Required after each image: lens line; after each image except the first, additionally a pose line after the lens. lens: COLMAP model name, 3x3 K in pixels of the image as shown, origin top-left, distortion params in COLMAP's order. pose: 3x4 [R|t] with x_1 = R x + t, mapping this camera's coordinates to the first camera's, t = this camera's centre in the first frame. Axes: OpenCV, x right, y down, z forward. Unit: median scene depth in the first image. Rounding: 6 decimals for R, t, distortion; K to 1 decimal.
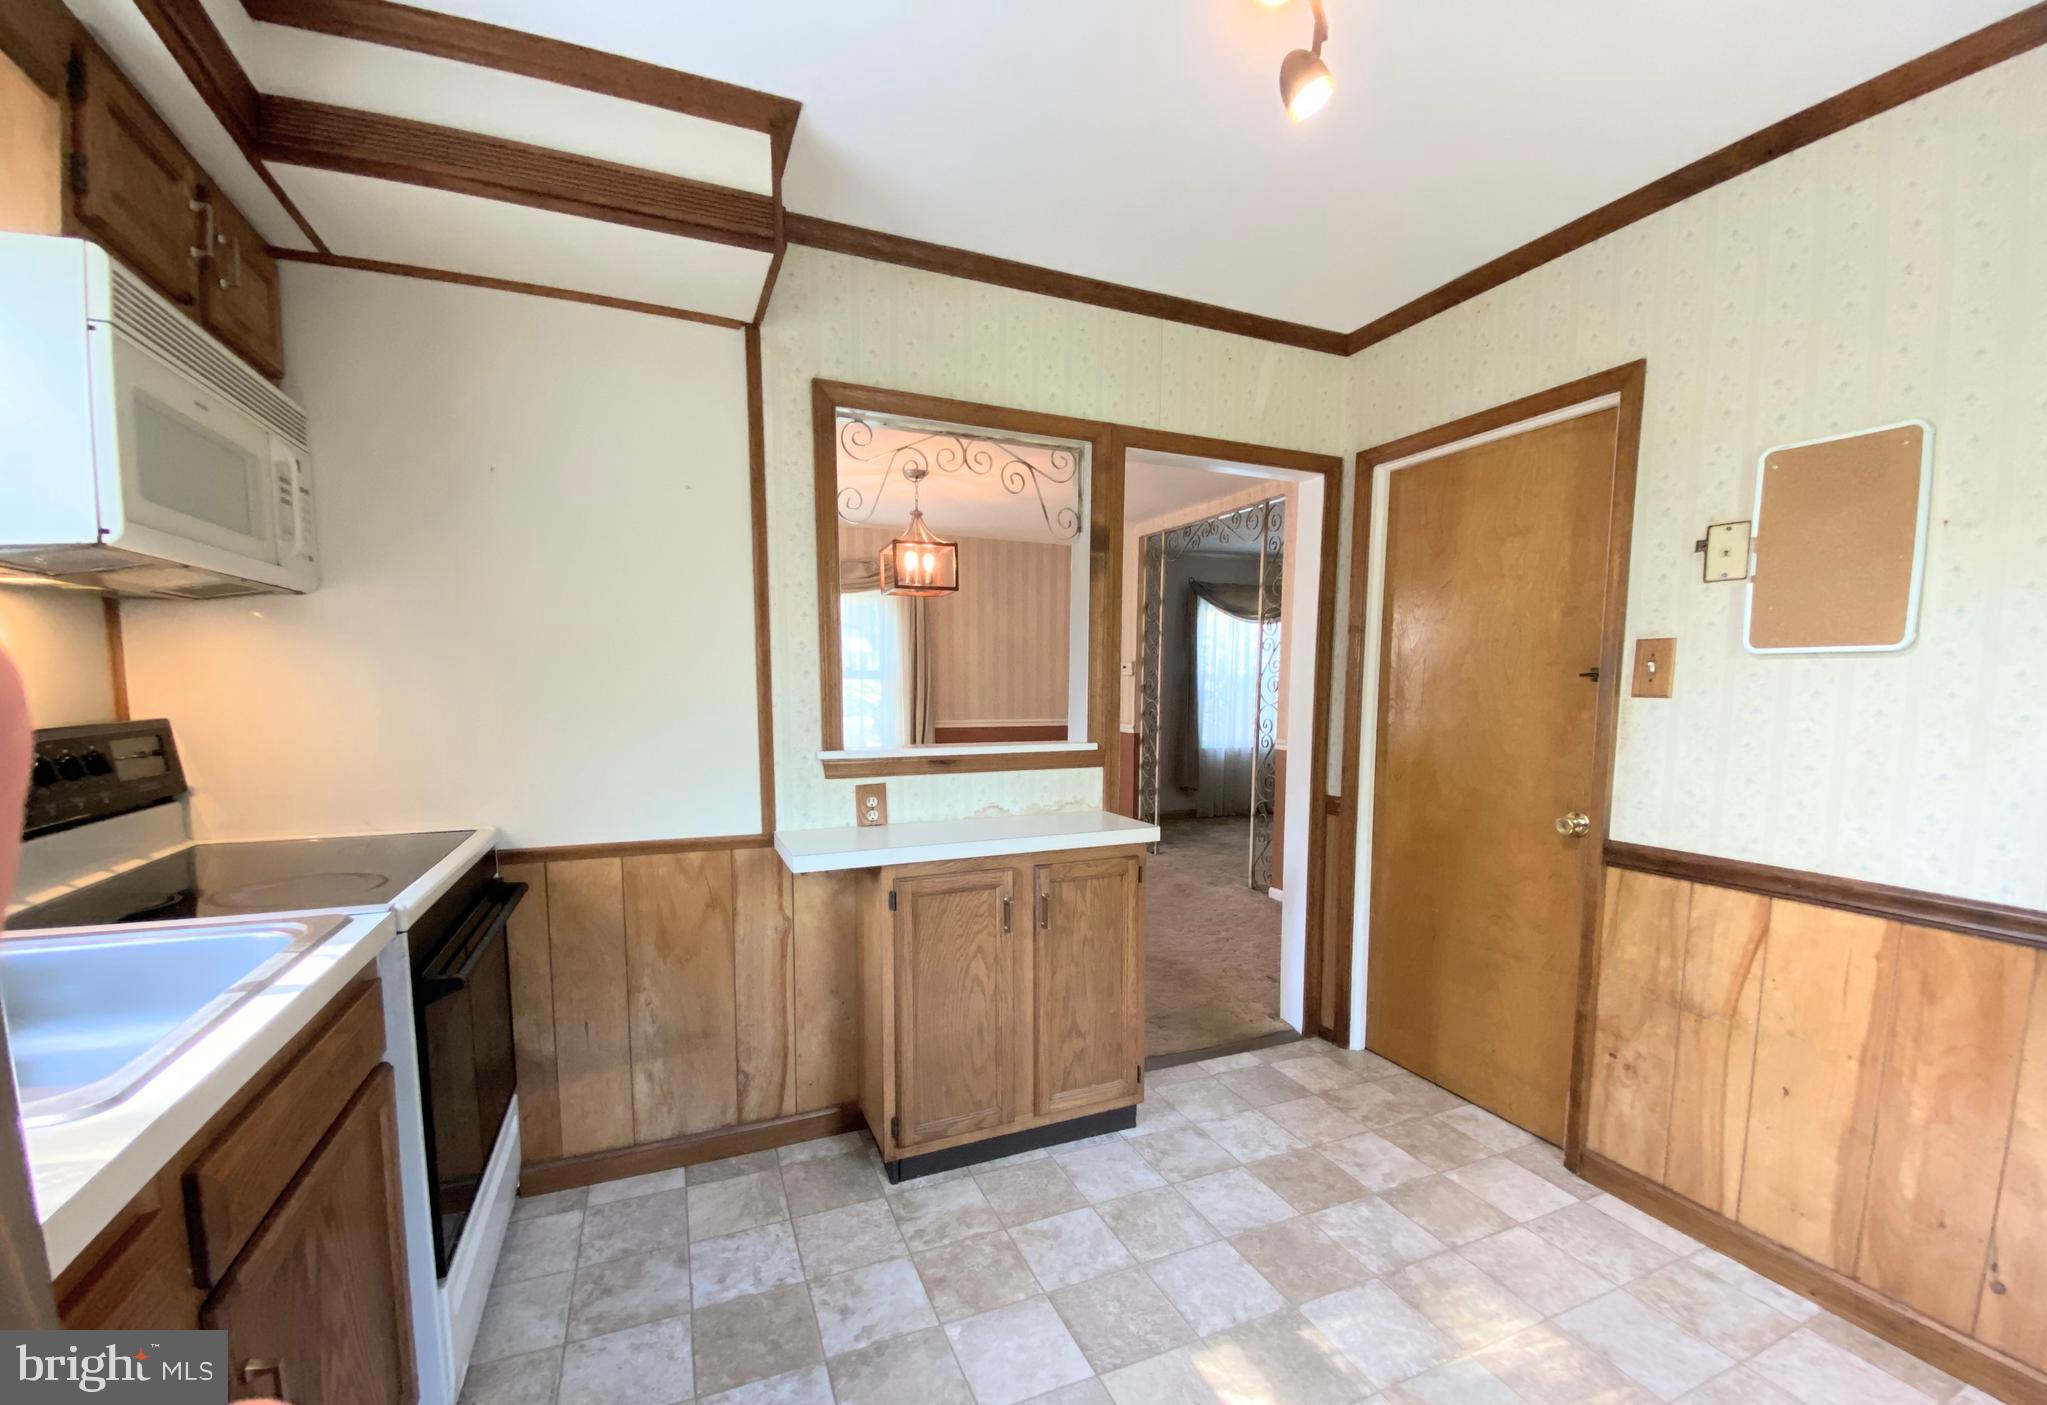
lens RADIAL K [[844.0, 0, 1024.6], [0, 844.0, 762.5], [0, 0, 1]] dist [0.043582, -0.028665]
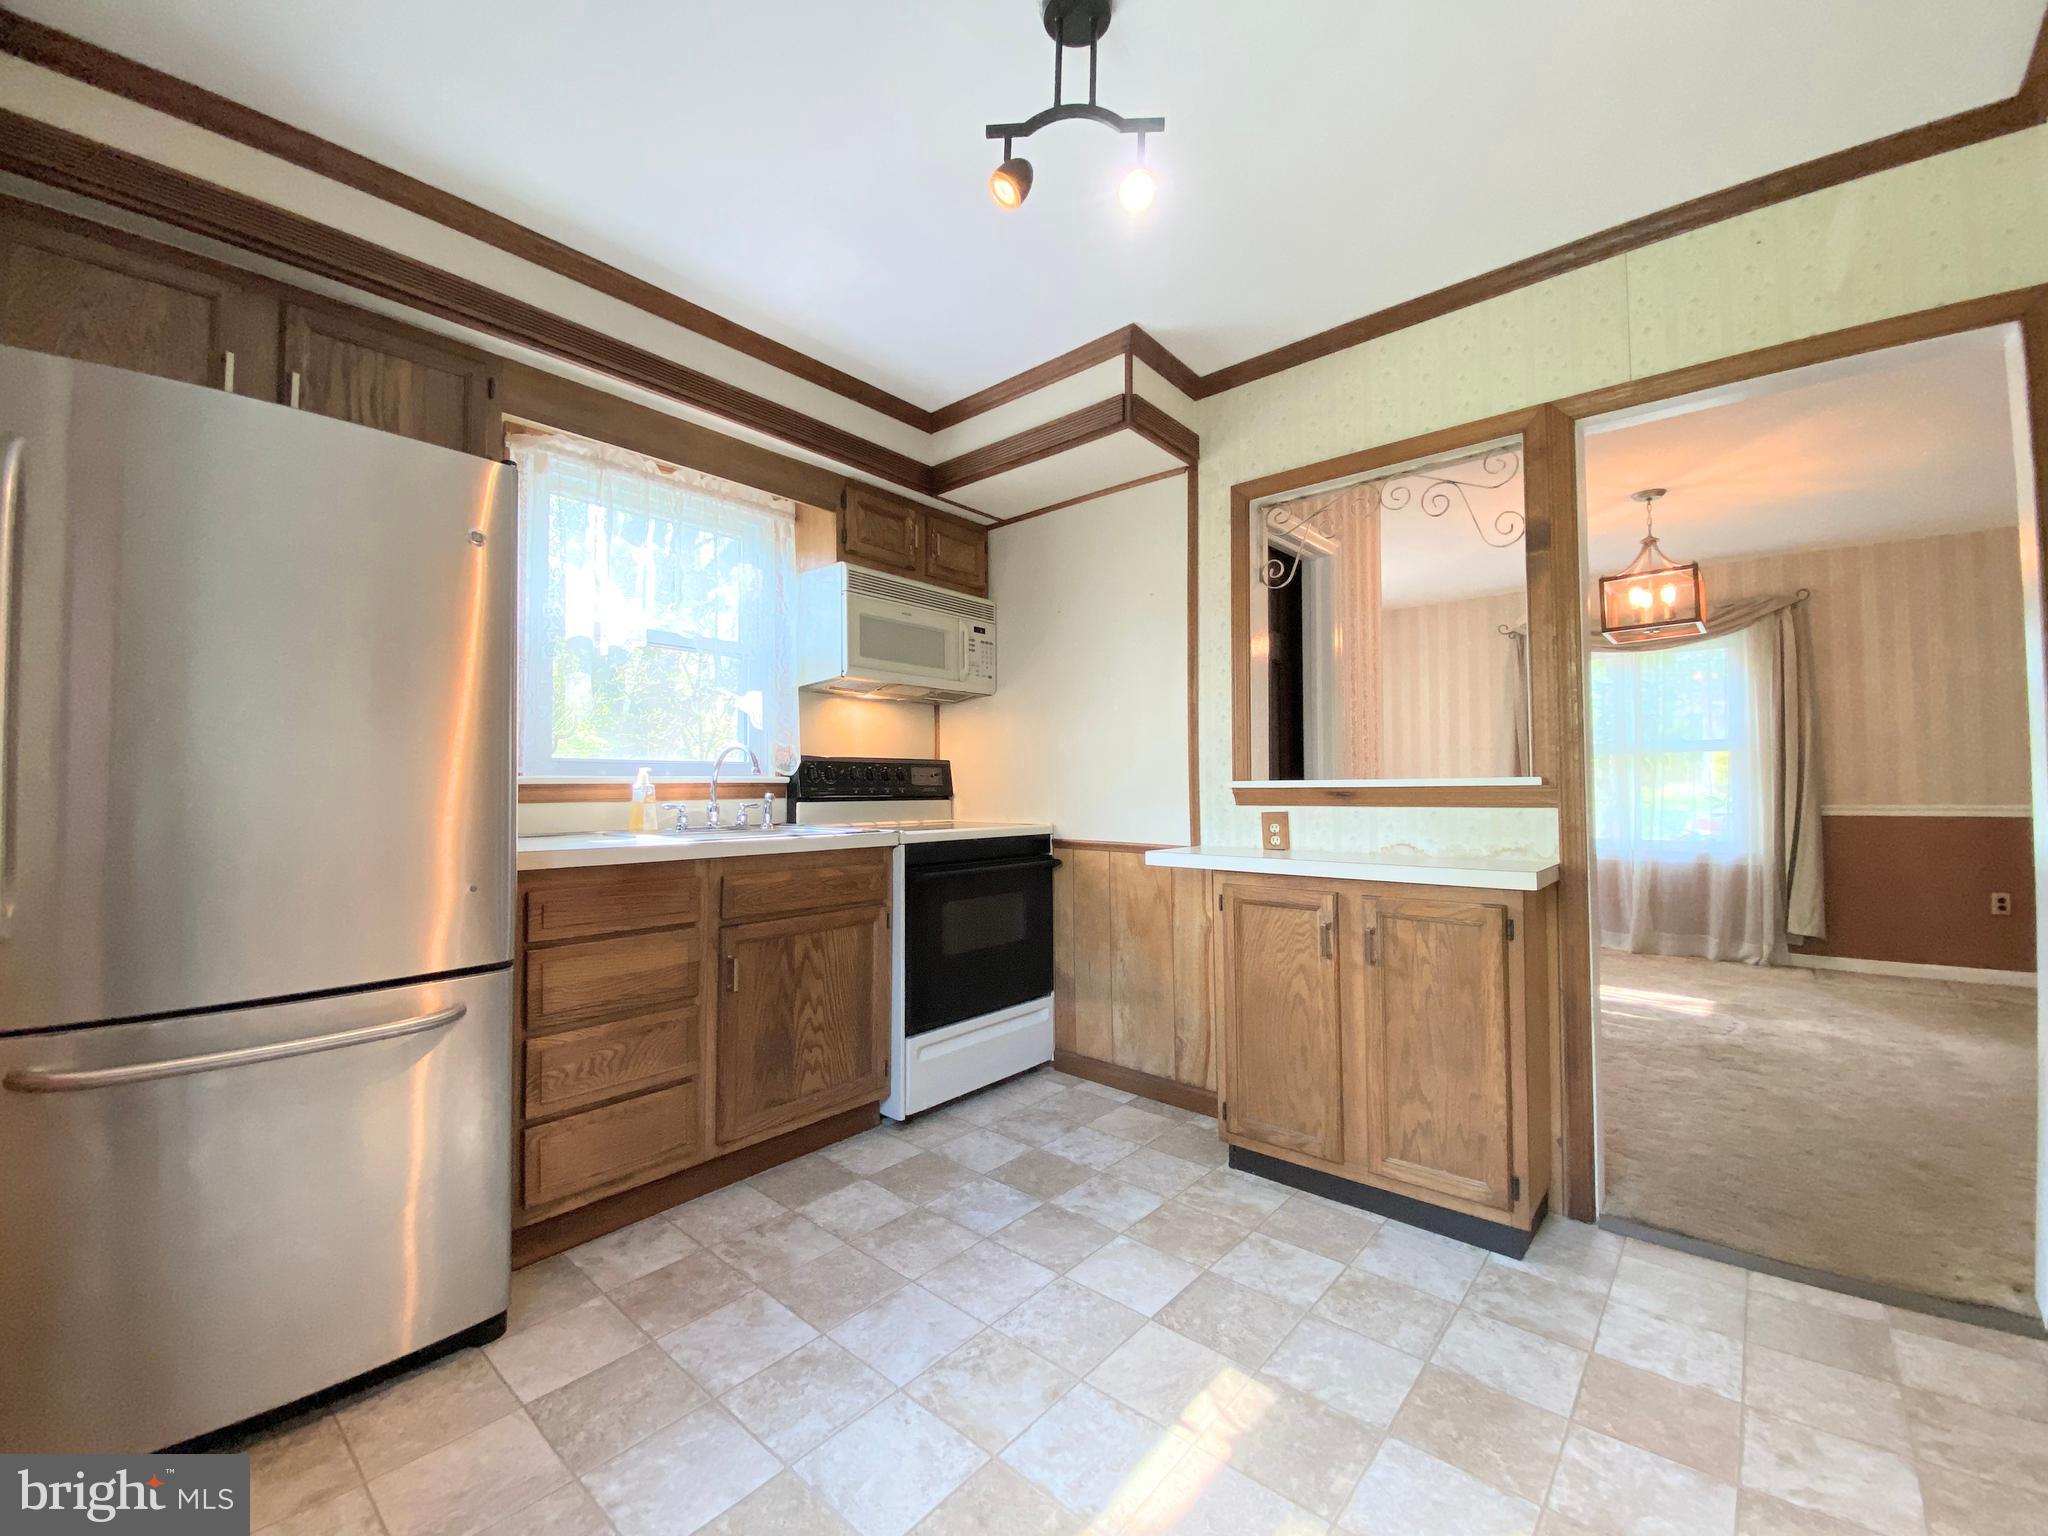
lens RADIAL K [[838.4, 0, 1015.7], [0, 838.4, 761.0], [0, 0, 1]] dist [0.000573, -0.000760]
pose [[0.425760, -0.039413, -0.903977, 0.721365], [-0.080717, 0.993413, -0.081329, 0.081419], [0.901229, 0.107593, 0.419774, 0.232625]]
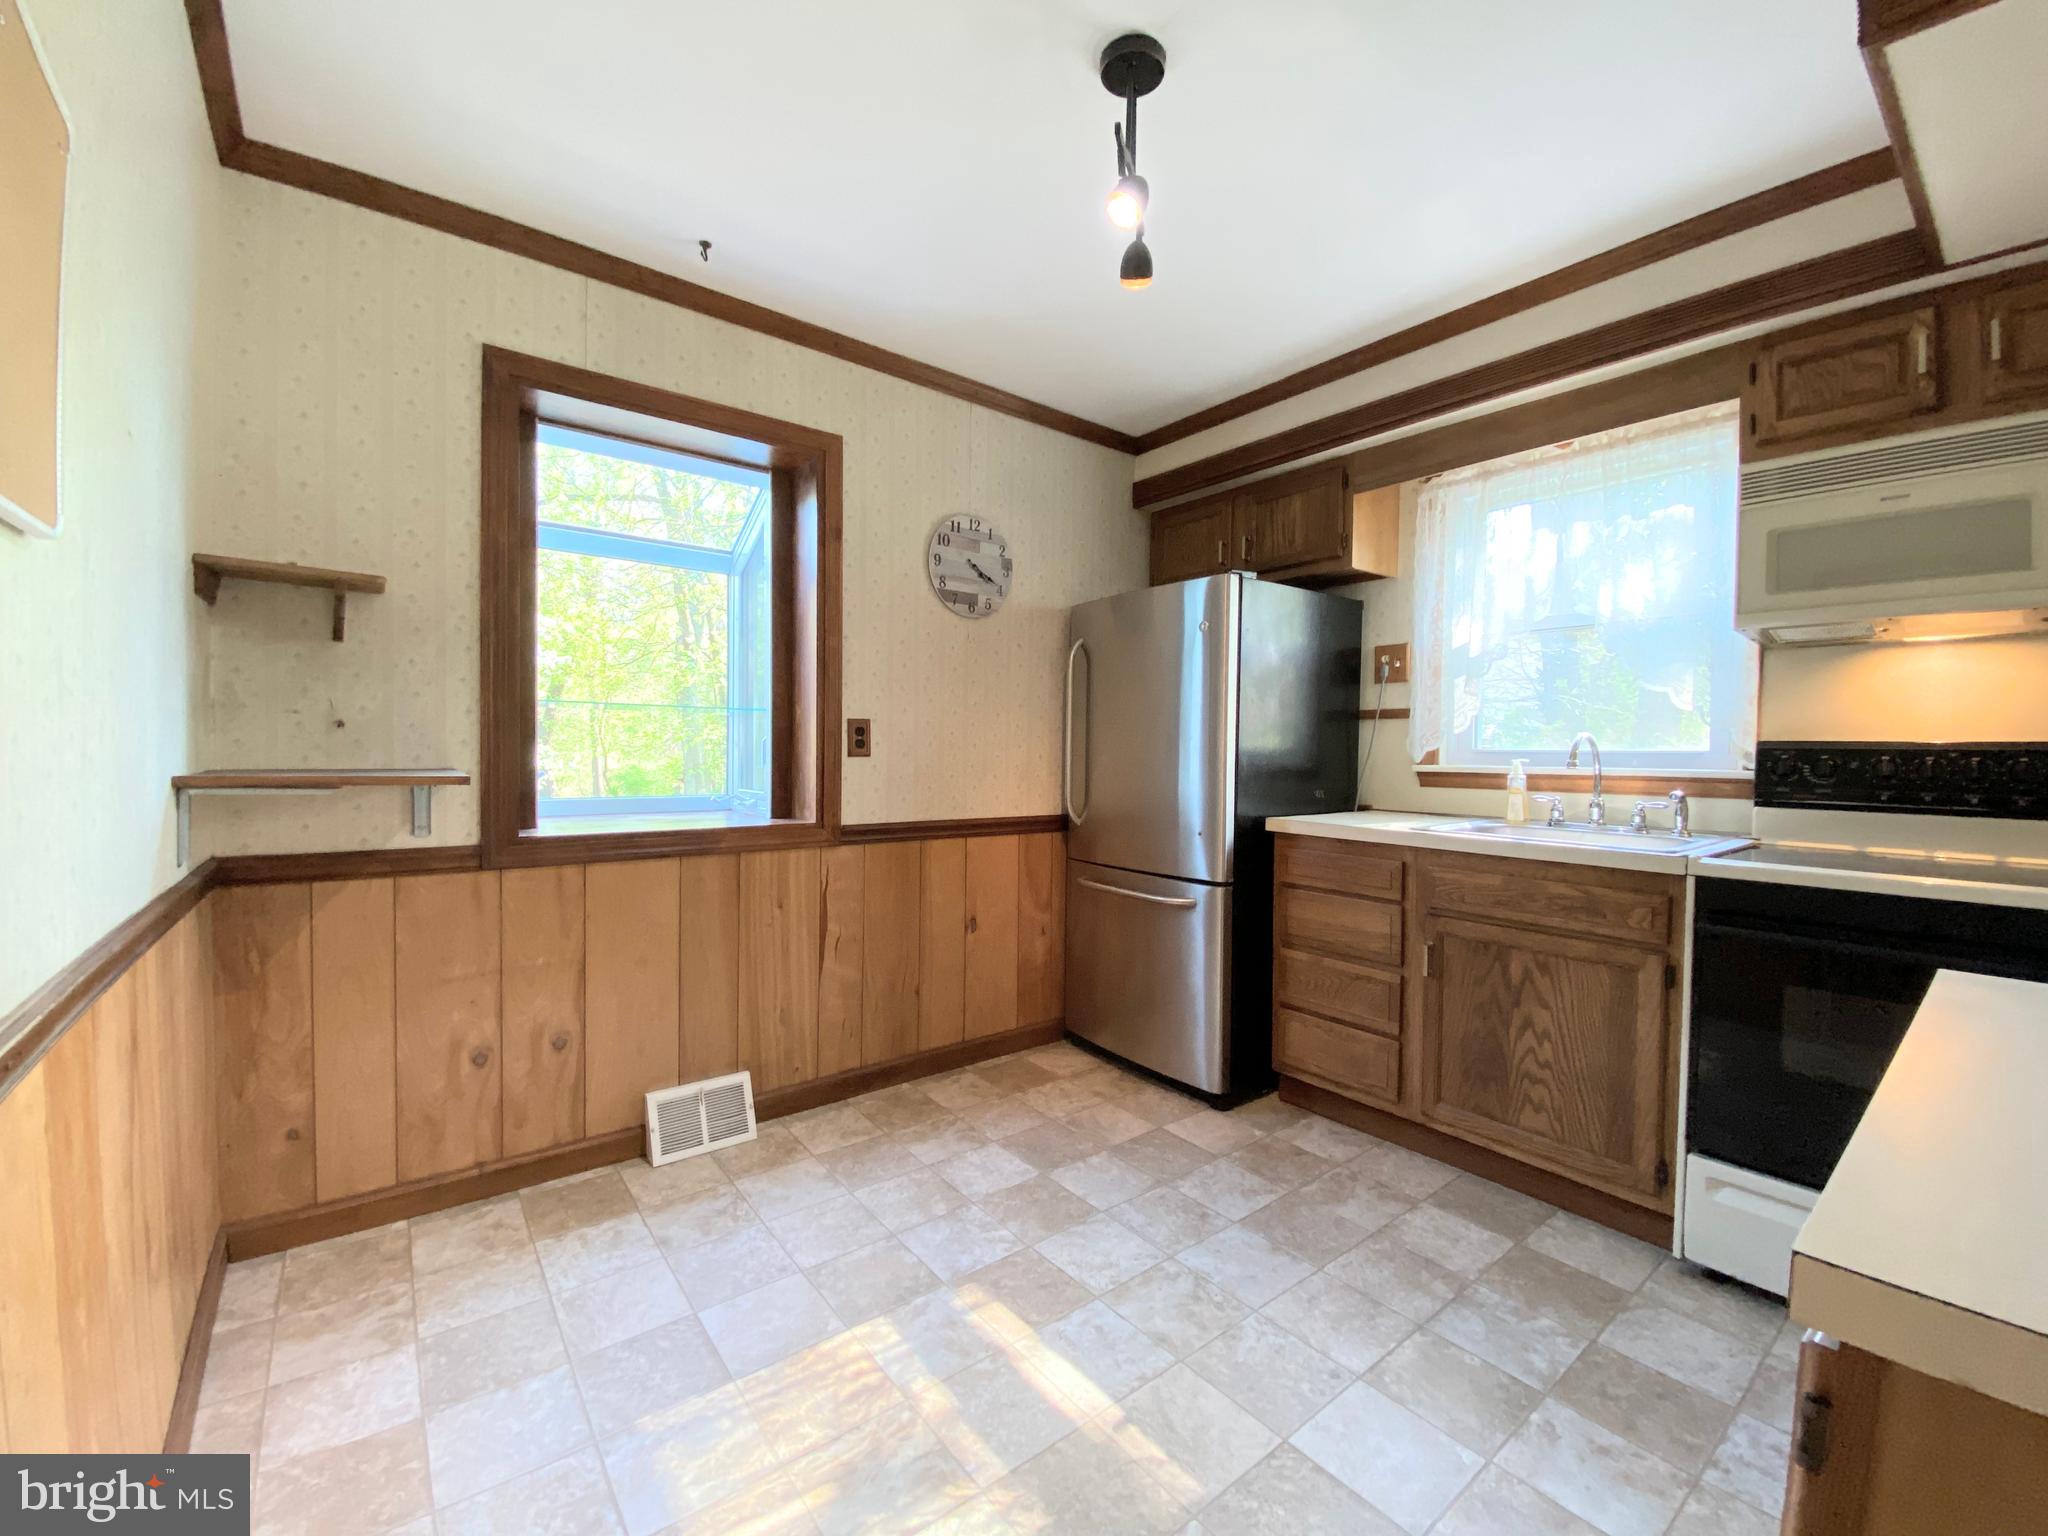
lens RADIAL K [[838.4, 0, 1015.7], [0, 838.4, 761.0], [0, 0, 1]] dist [0.000573, -0.000760]
pose [[-0.967920, -0.009332, -0.251086, 0.429470], [-0.039826, 0.992375, 0.116646, -0.069111], [0.248083, 0.122904, -0.960911, 1.223687]]
